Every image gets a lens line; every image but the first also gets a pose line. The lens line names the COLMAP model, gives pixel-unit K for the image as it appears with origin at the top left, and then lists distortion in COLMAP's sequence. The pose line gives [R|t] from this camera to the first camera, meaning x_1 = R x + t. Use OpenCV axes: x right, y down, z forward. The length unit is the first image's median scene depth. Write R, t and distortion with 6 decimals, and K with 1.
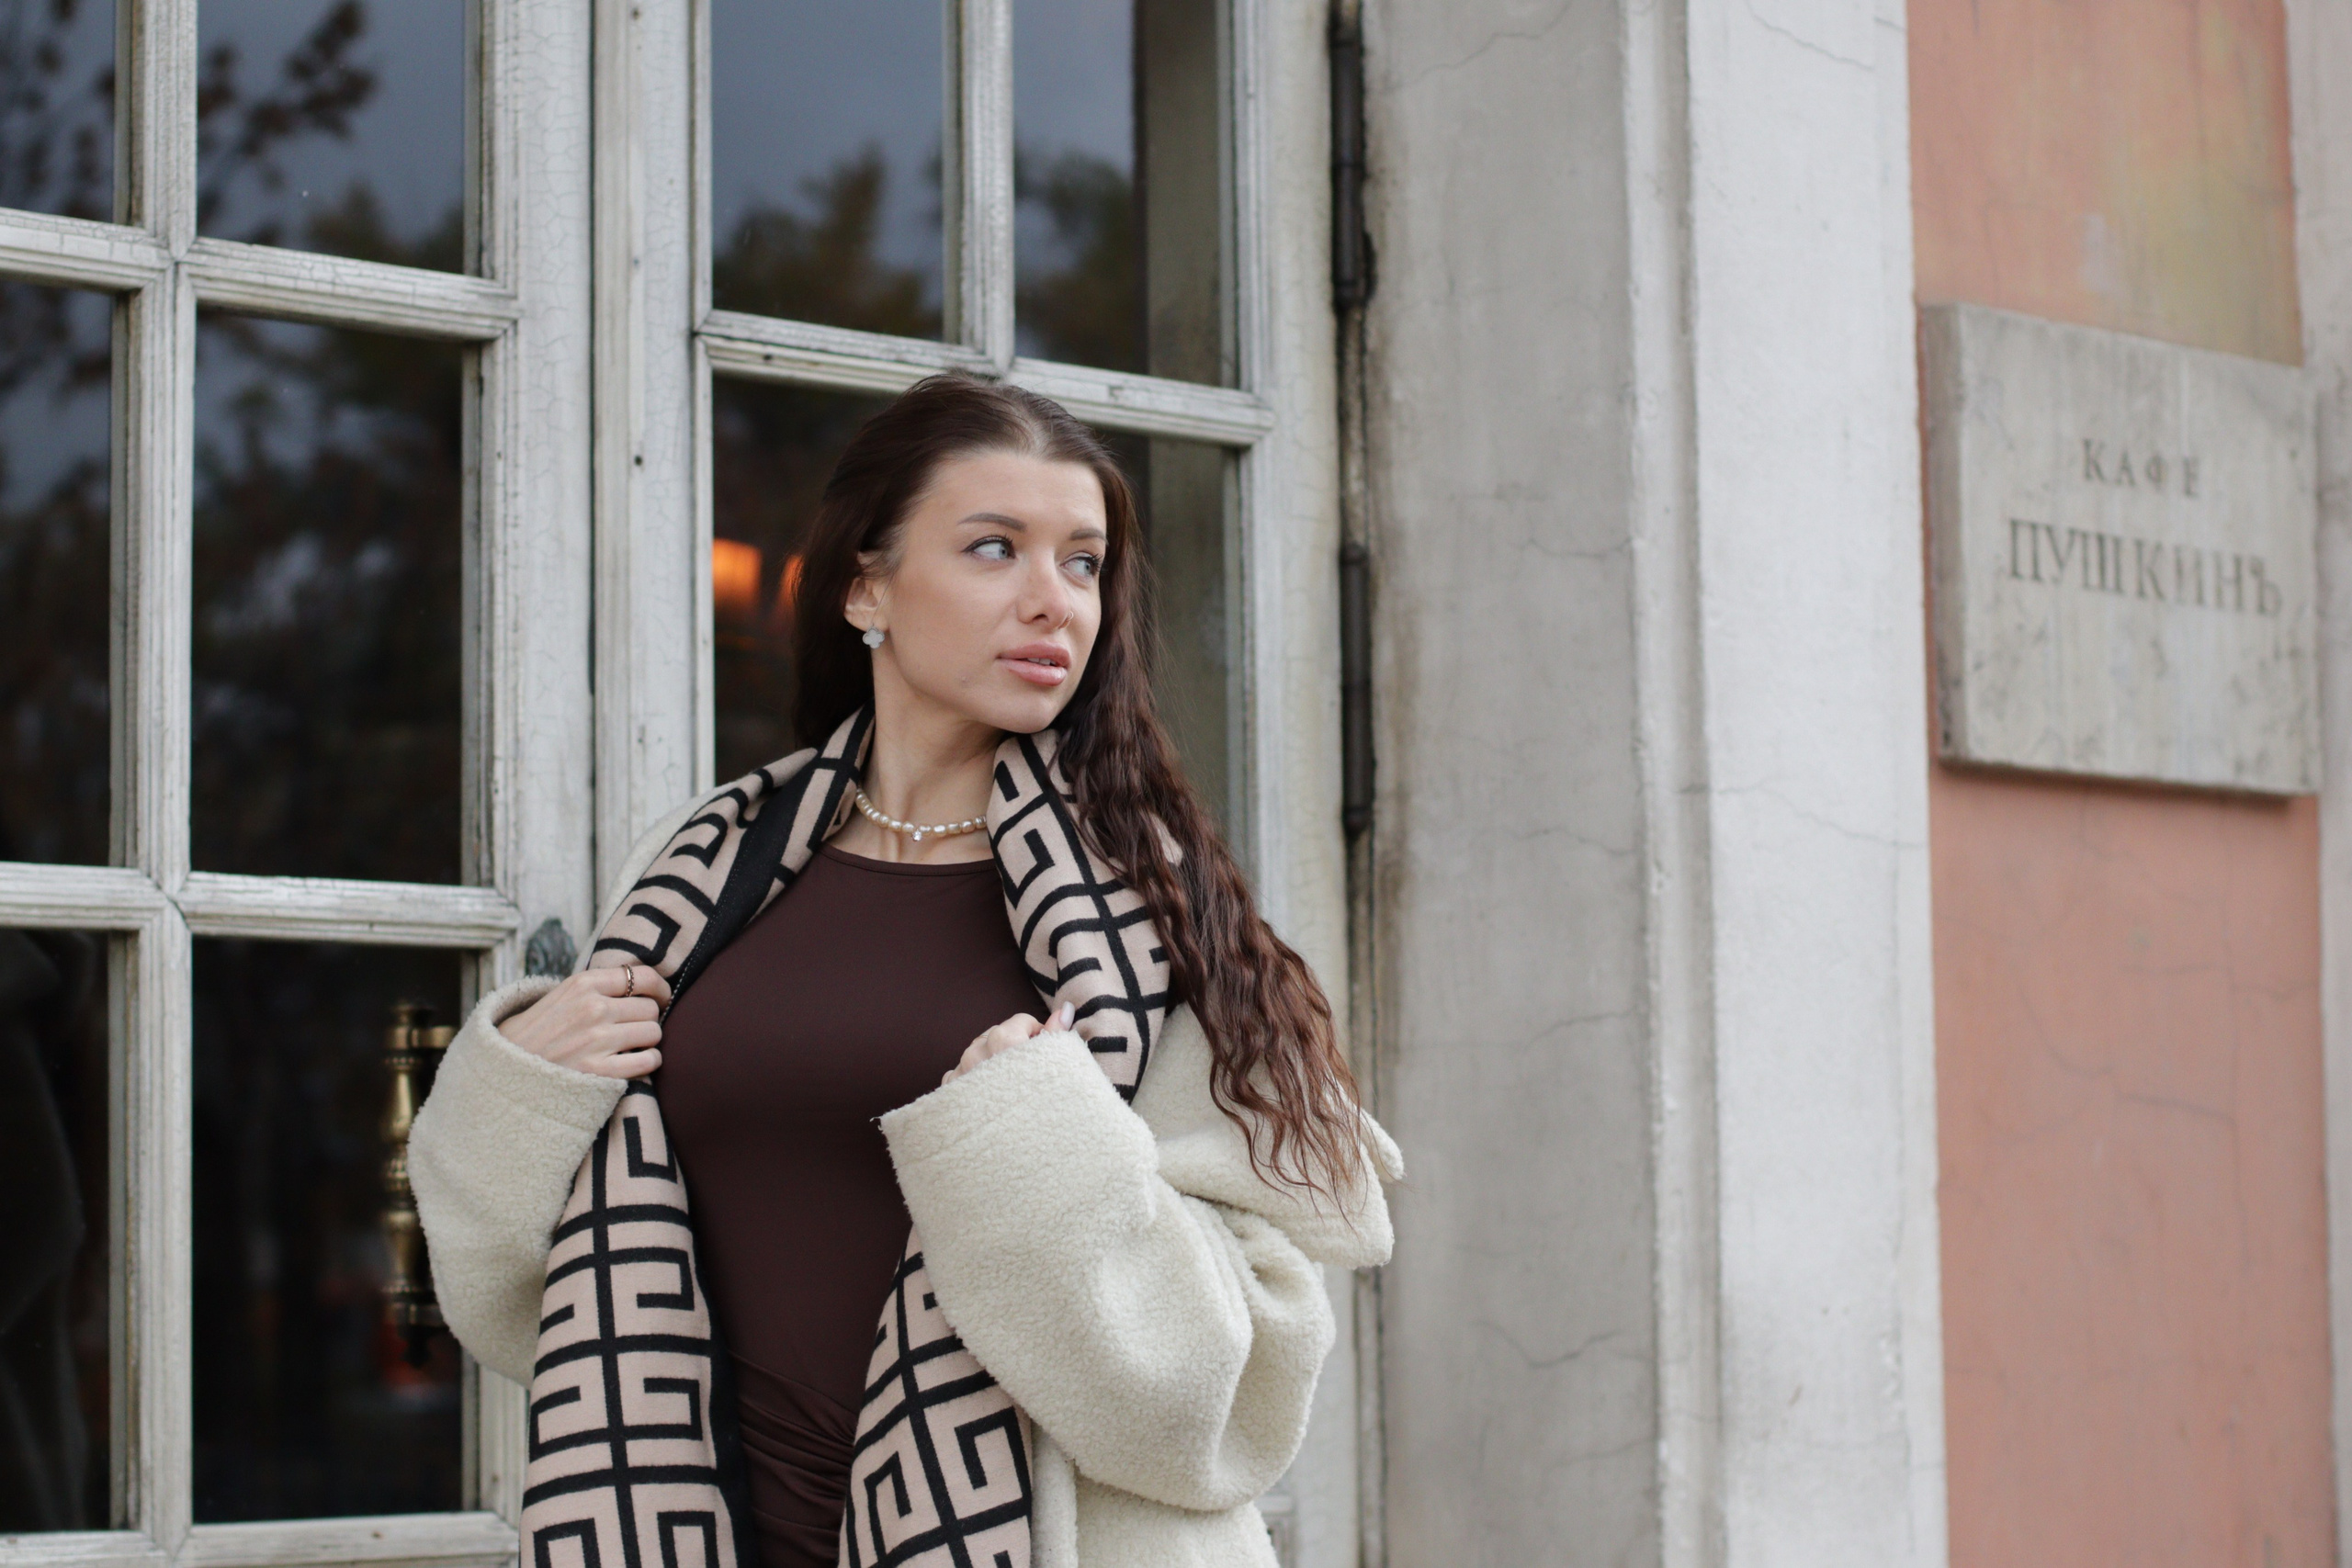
lens RADIAL K [[5458.4, 0, 1176.0], [0, 5458.4, 784.0], [0, 0, 1]] dist [-0.154543, 0.247394]
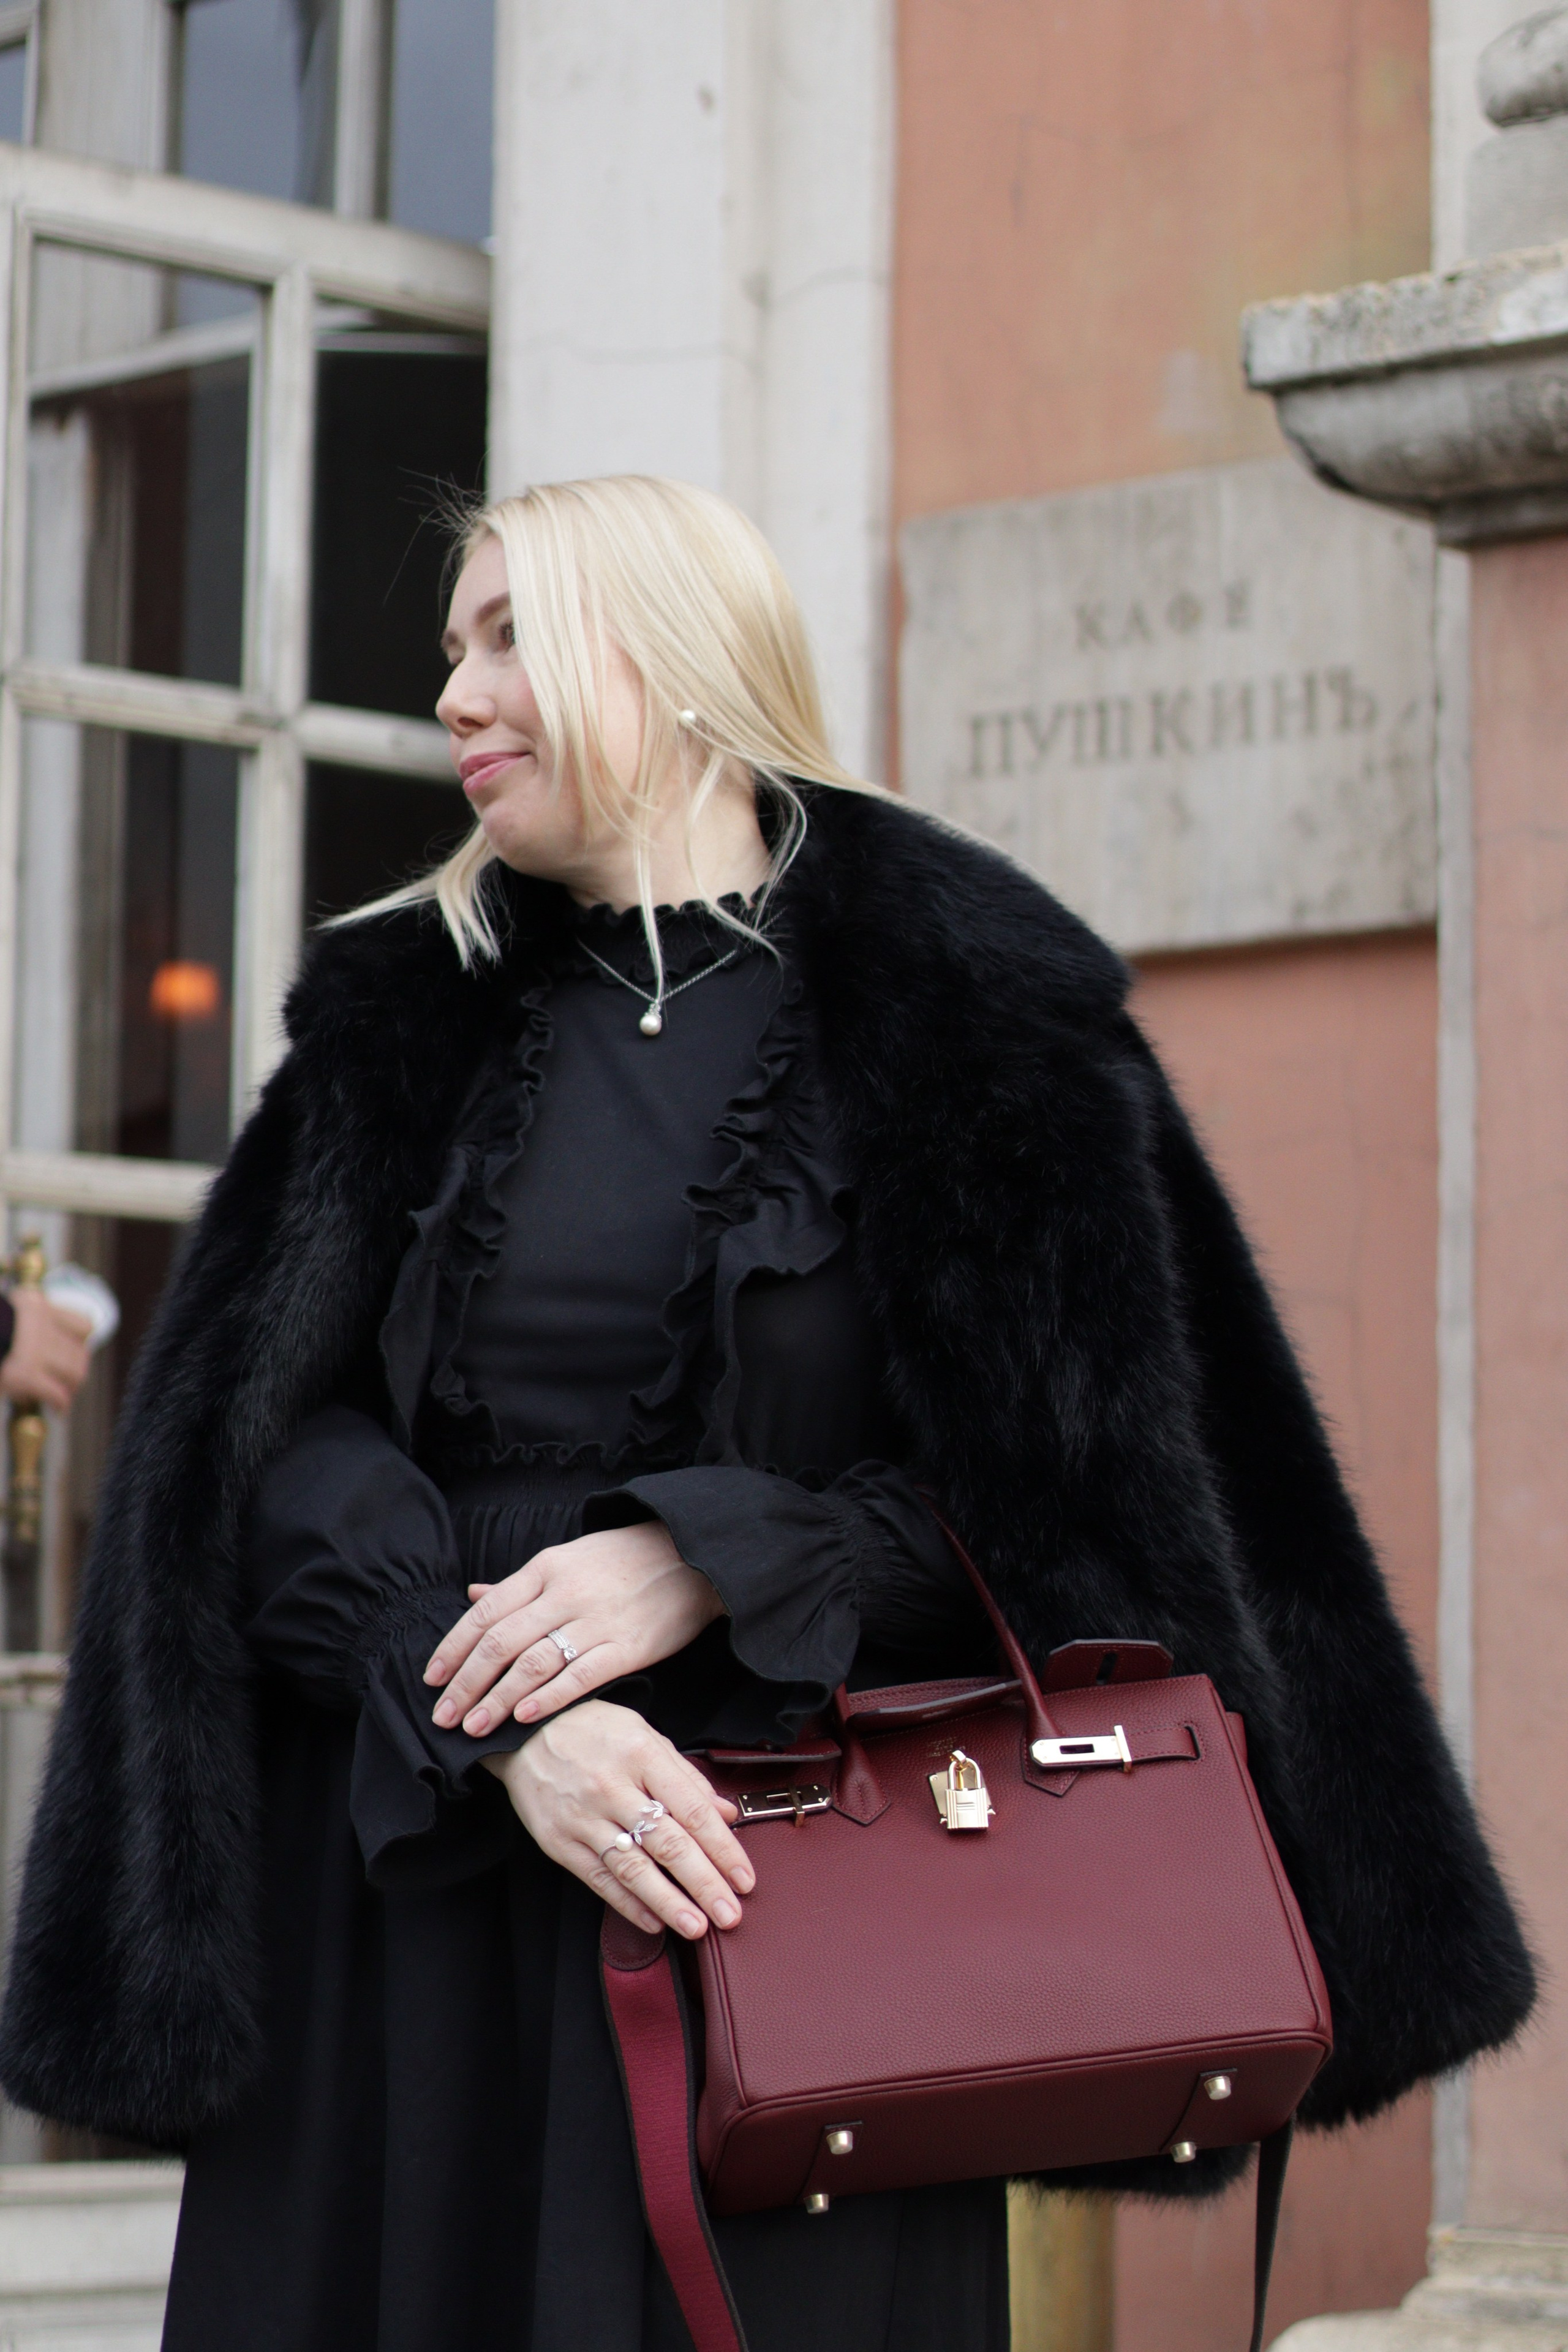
lens RADIAL K [[5417.7, 0, 704.6], [0, 5417.7, 1177.7], [0, 0, 1]] dist [-0.090127, -0.460632]
pose [[0.119542, -0.095064, -0.988267, 1.205419], [0.080967, 0.993023, -0.085728, 0.124061], [0.989522, -0.069769, 0.126405, 0.893726]]
